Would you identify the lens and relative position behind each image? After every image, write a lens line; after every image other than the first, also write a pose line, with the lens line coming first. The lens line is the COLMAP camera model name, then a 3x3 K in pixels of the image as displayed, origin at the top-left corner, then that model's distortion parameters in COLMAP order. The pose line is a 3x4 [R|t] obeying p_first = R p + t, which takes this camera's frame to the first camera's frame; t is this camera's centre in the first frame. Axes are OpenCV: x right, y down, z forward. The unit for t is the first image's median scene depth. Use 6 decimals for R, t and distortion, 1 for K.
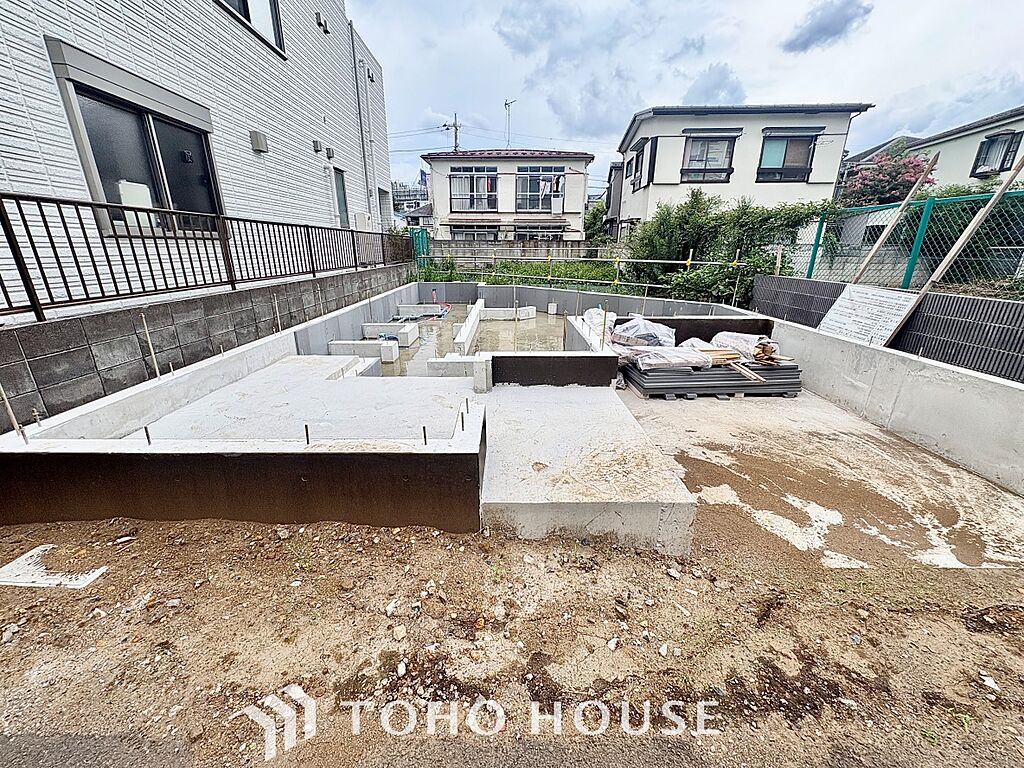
lens RADIAL K [[408.3, 0, 510.2], [0, 408.3, 384.6], [0, 0, 1]] dist [0.000042, 0.000103]
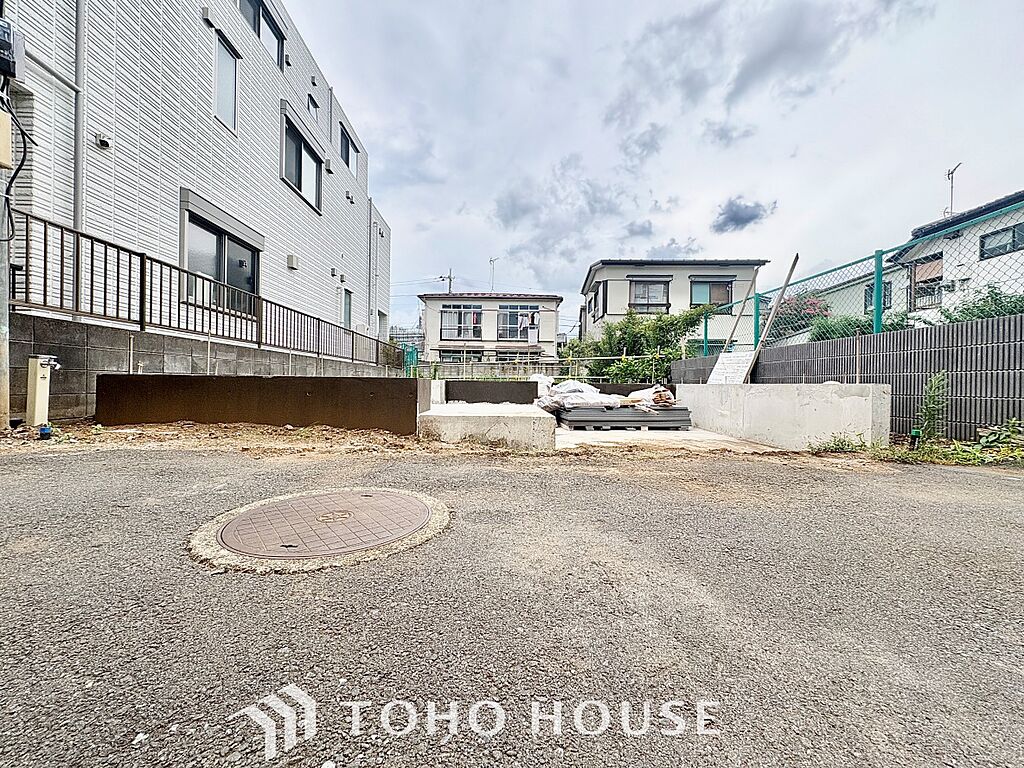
lens RADIAL K [[408.3, 0, 510.2], [0, 408.3, 385.0], [0, 0, 1]] dist [0.000042, 0.000103]
pose [[0.999644, 0.009361, 0.024982, 0.047590], [-0.000920, 0.947952, -0.318411, 0.132753], [-0.026662, 0.318274, 0.947624, -0.106550]]
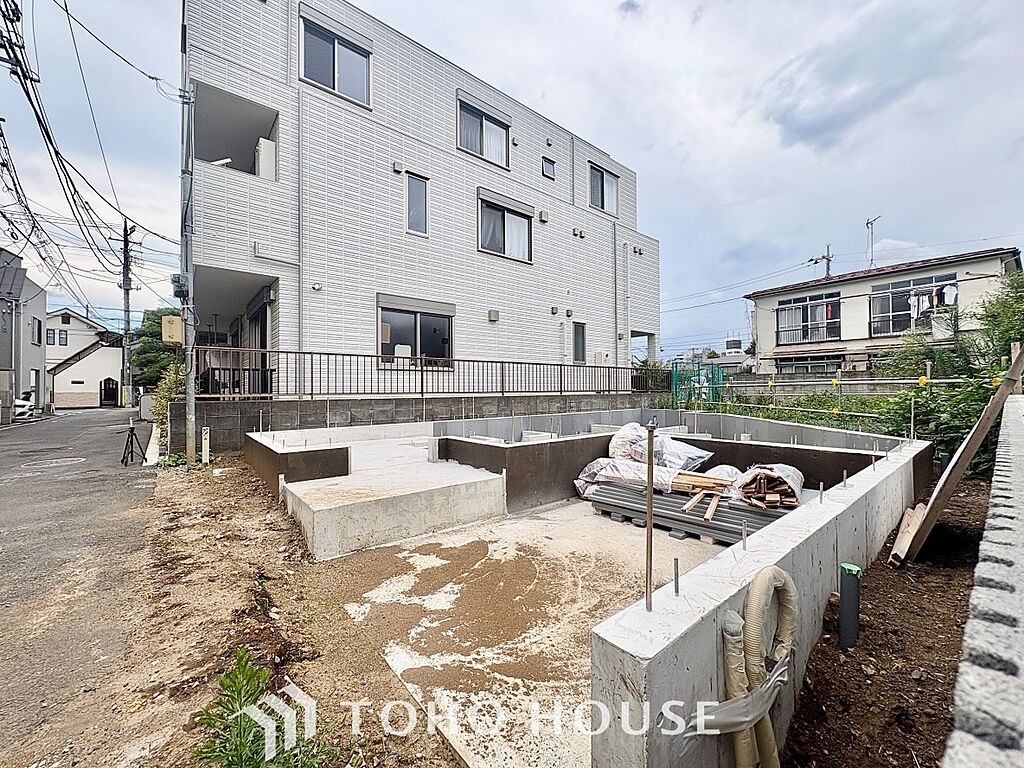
lens RADIAL K [[408.3, 0, 511.3], [0, 408.3, 385.0], [0, 0, 1]] dist [0.000042, 0.000103]
pose [[0.631704, -0.017803, -0.775006, 0.398084], [-0.238631, 0.946725, -0.216255, 0.002338], [0.737567, 0.321549, 0.593802, 0.099827]]
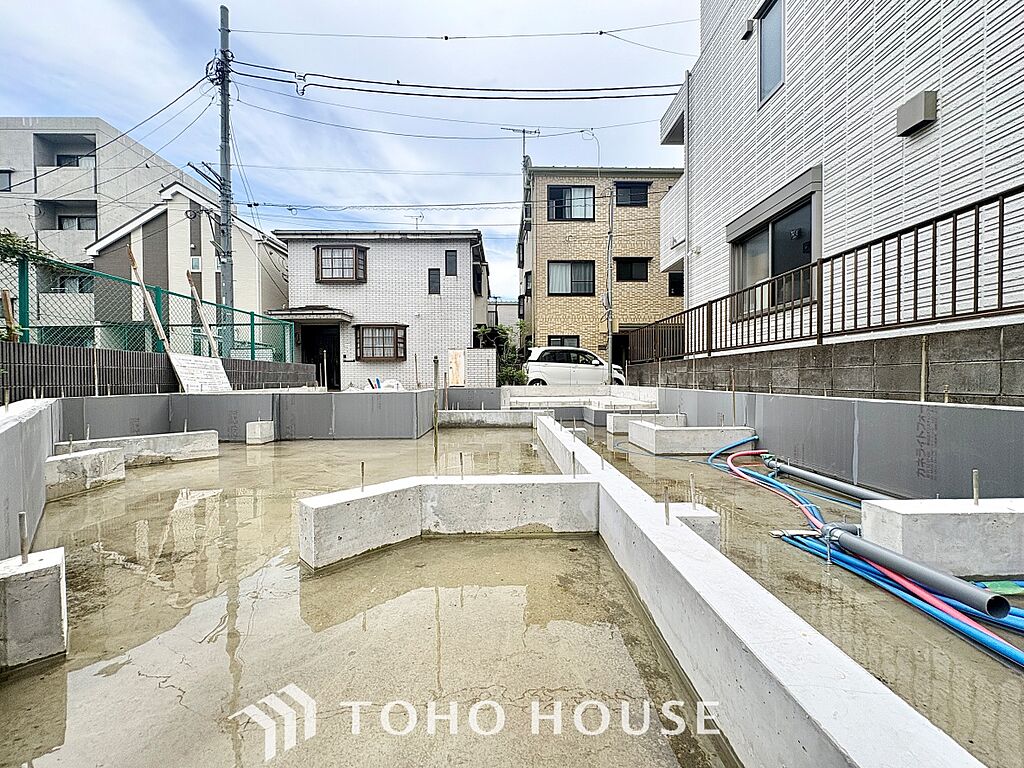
lens RADIAL K [[408.3, 0, 514.1], [0, 408.3, 384.6], [0, 0, 1]] dist [0.000042, 0.000103]
pose [[-0.999790, 0.003433, -0.020222, -0.024419], [-0.003539, 0.942240, 0.334921, -0.250330], [0.020204, 0.334922, -0.942029, 0.965767]]
